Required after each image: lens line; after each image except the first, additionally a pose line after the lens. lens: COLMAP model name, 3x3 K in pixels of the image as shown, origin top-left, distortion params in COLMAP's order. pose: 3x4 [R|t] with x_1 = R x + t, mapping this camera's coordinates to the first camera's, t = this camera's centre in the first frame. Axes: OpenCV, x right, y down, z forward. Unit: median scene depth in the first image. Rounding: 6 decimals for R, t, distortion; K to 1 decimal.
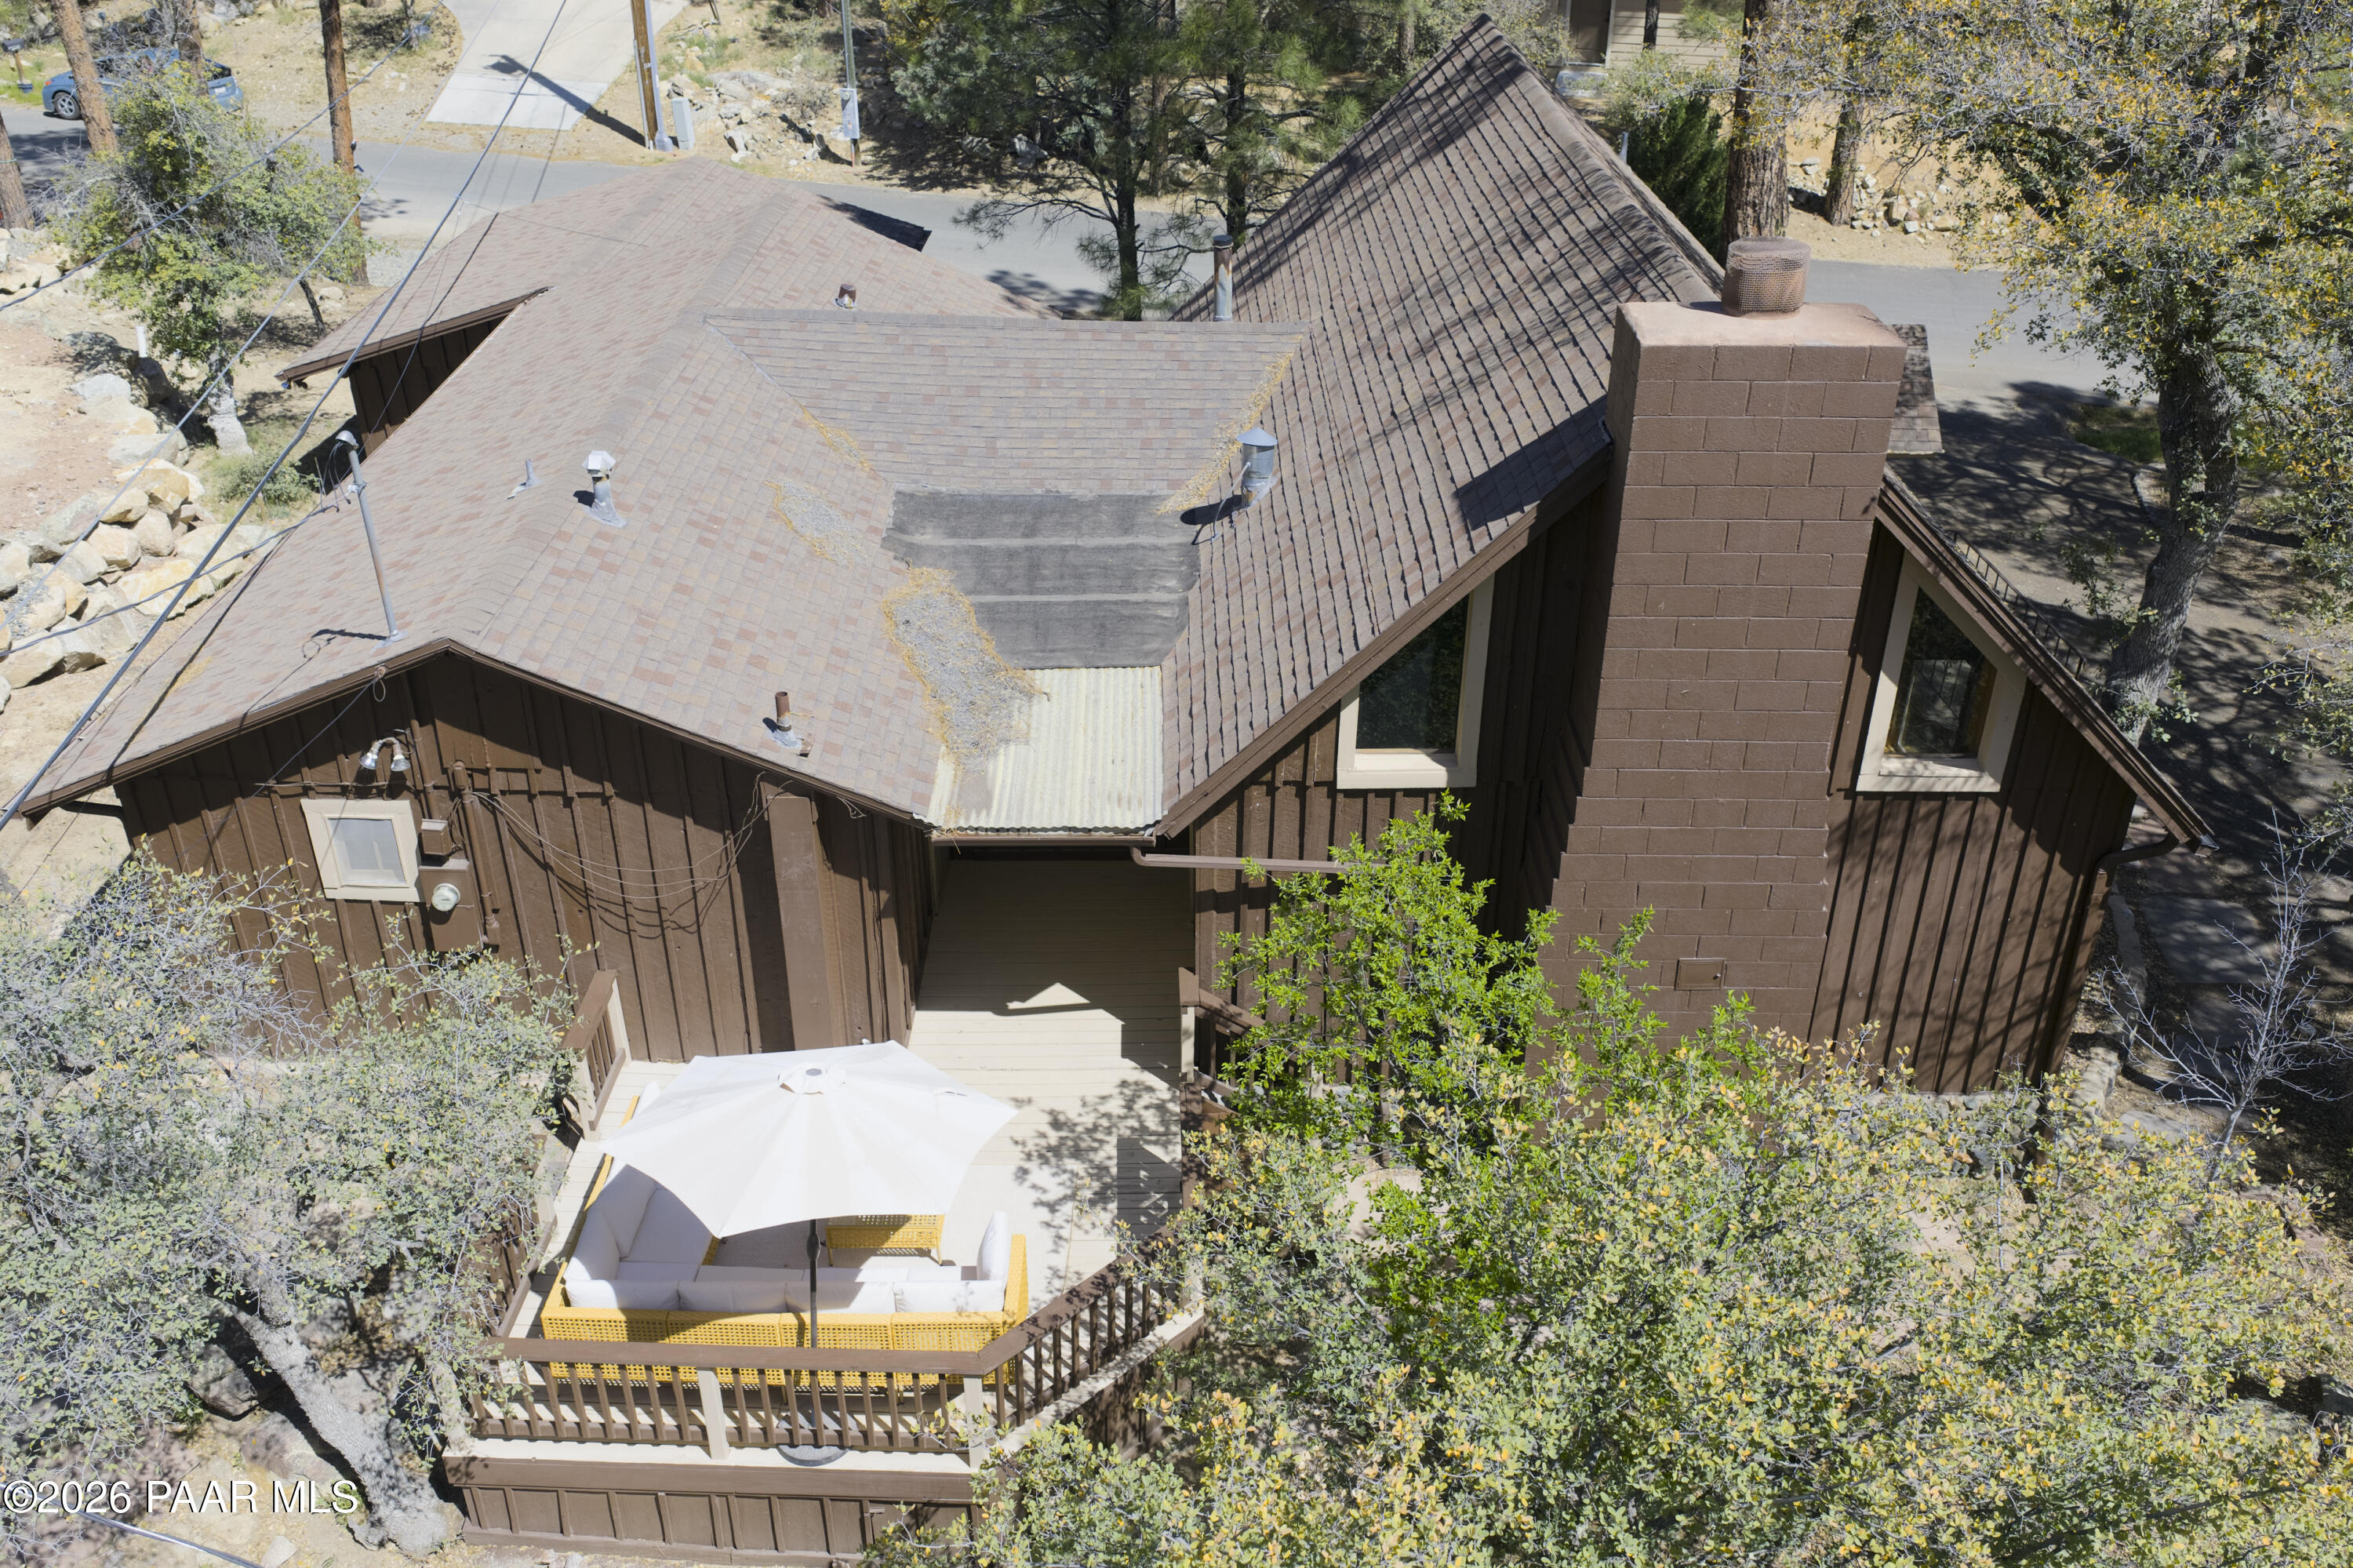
lens RADIAL K [[1936.0, 0, 1173.9], [0, 1936.0, 781.0], [0, 0, 1]] dist [-0.018116, -0.009283]
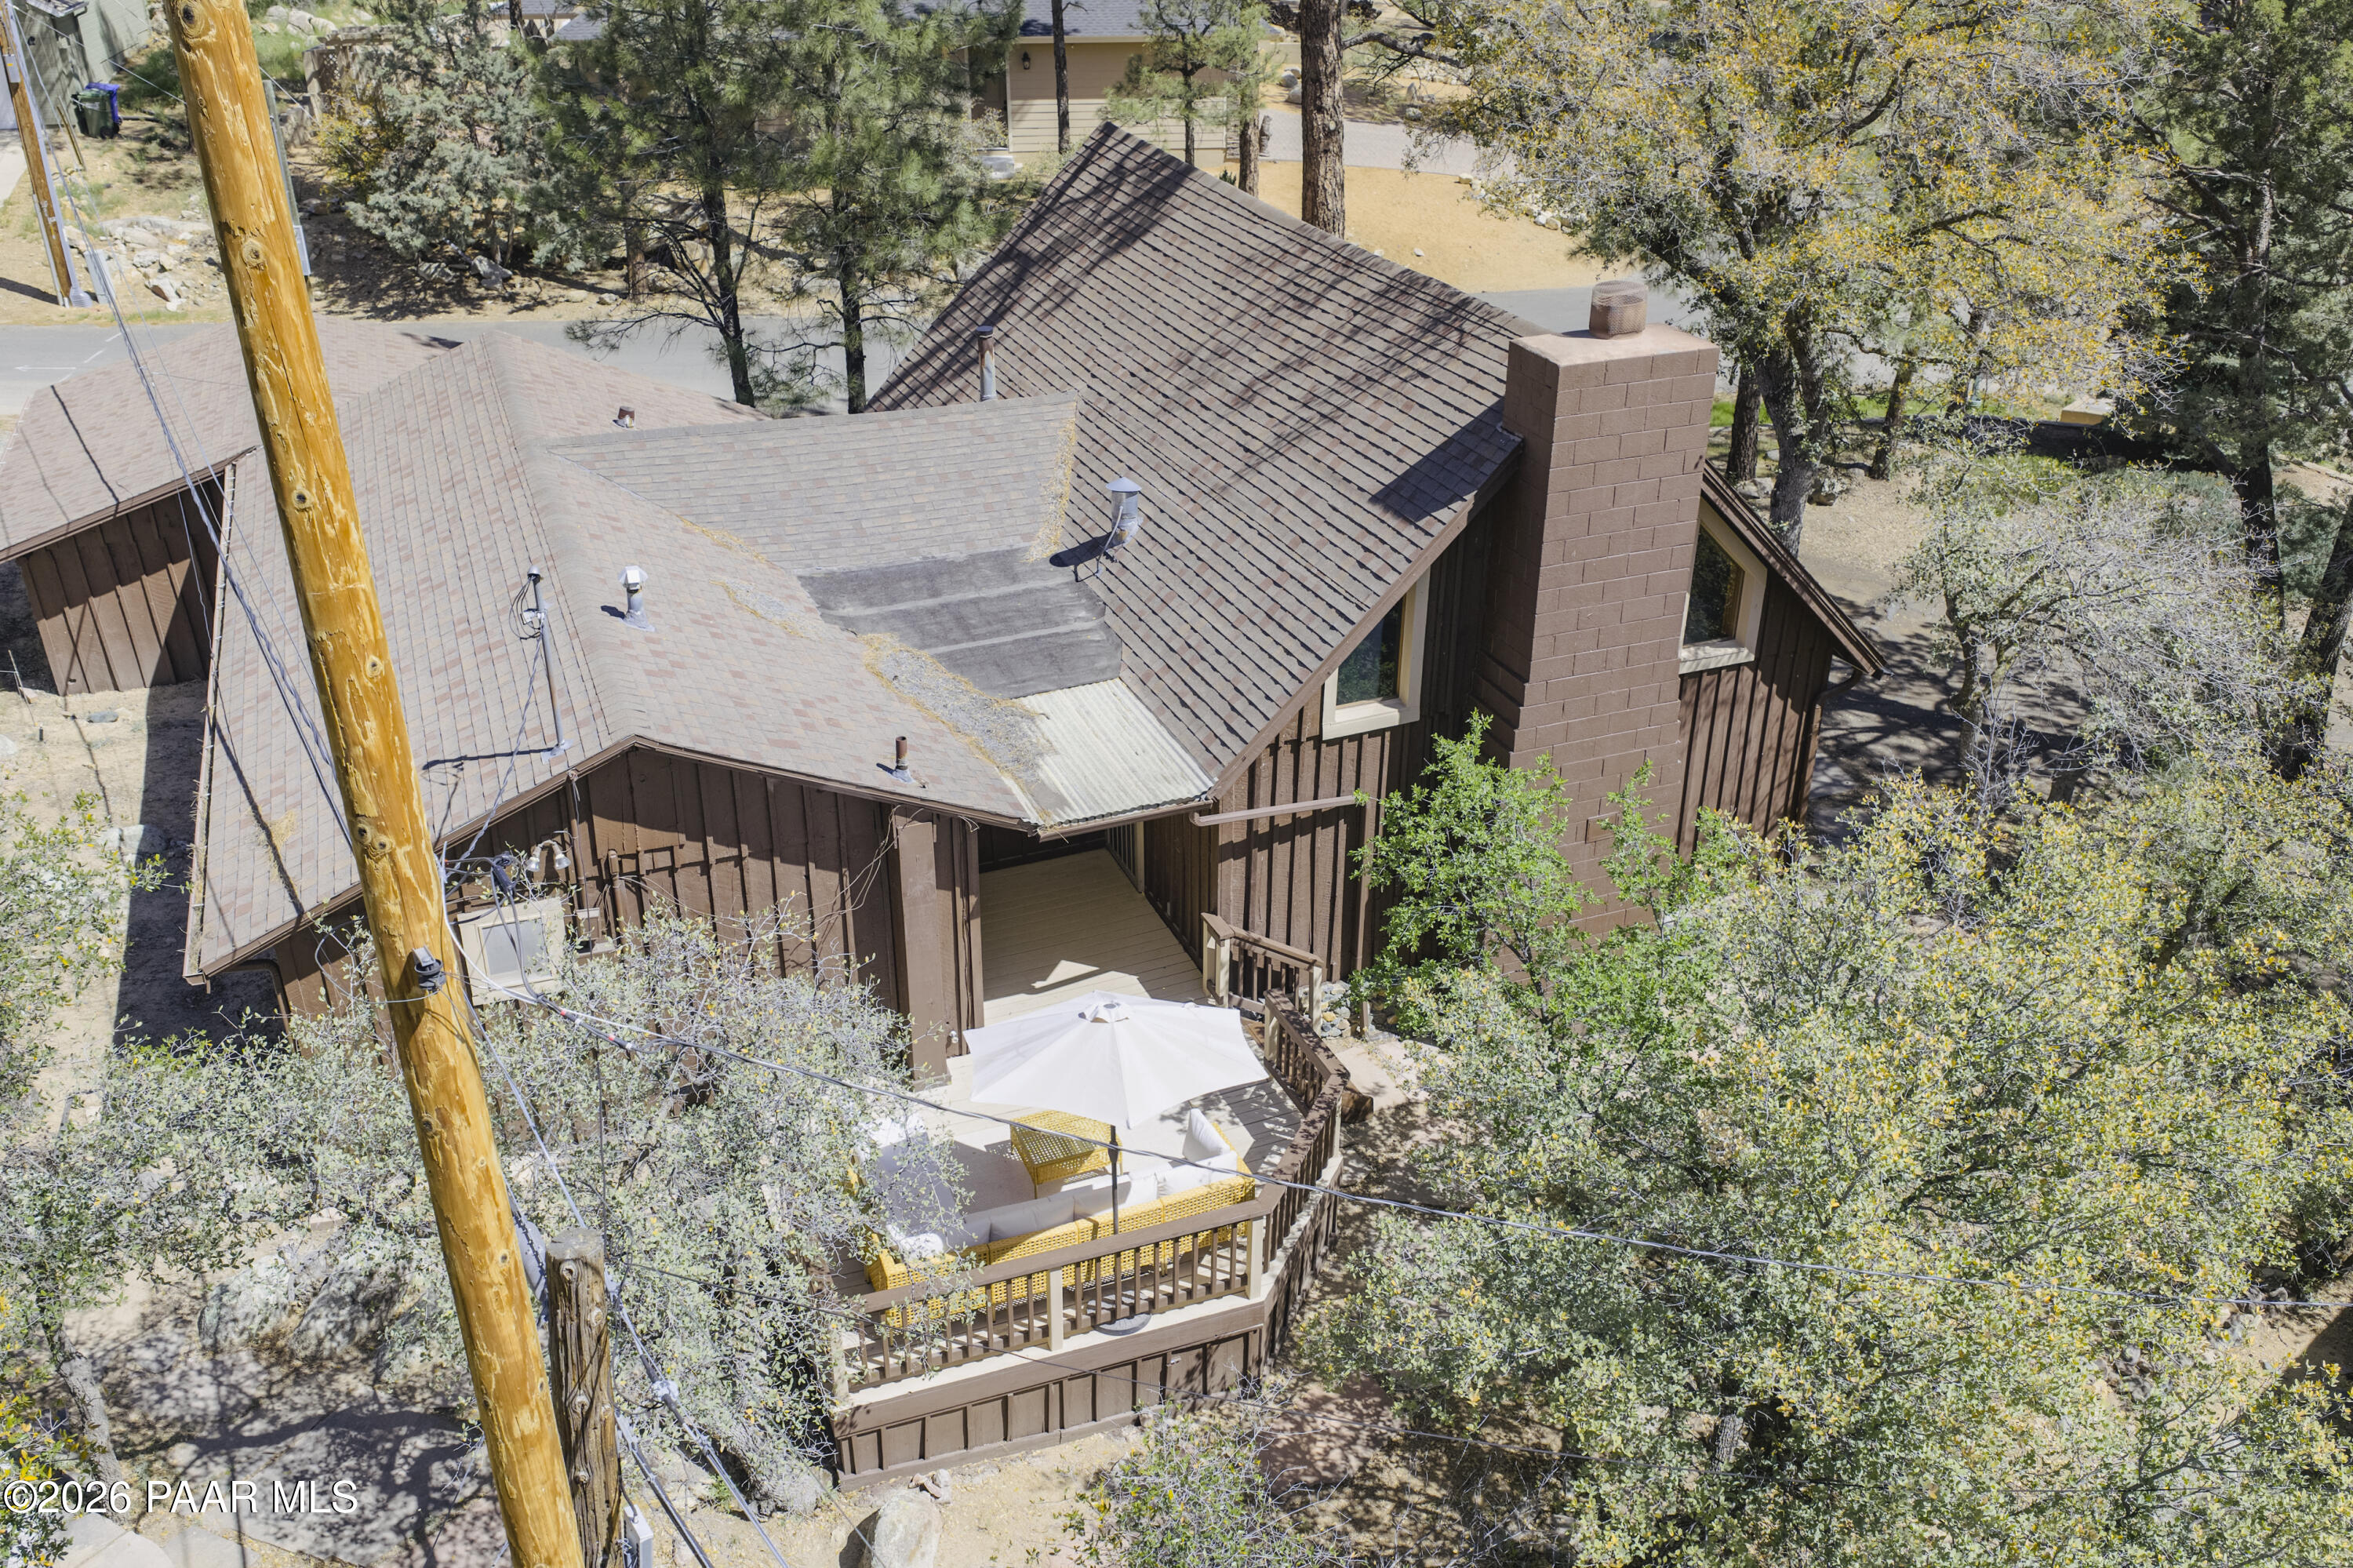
lens RADIAL K [[1936.0, 0, 1176.1], [0, 1936.0, 783.8], [0, 0, 1]] dist [-0.018116, -0.009283]
pose [[0.923303, -0.178811, 0.339909, -0.436858], [0.189937, 0.981796, 0.000548, 0.013103], [-0.333820, 0.064055, 0.940458, -0.161195]]
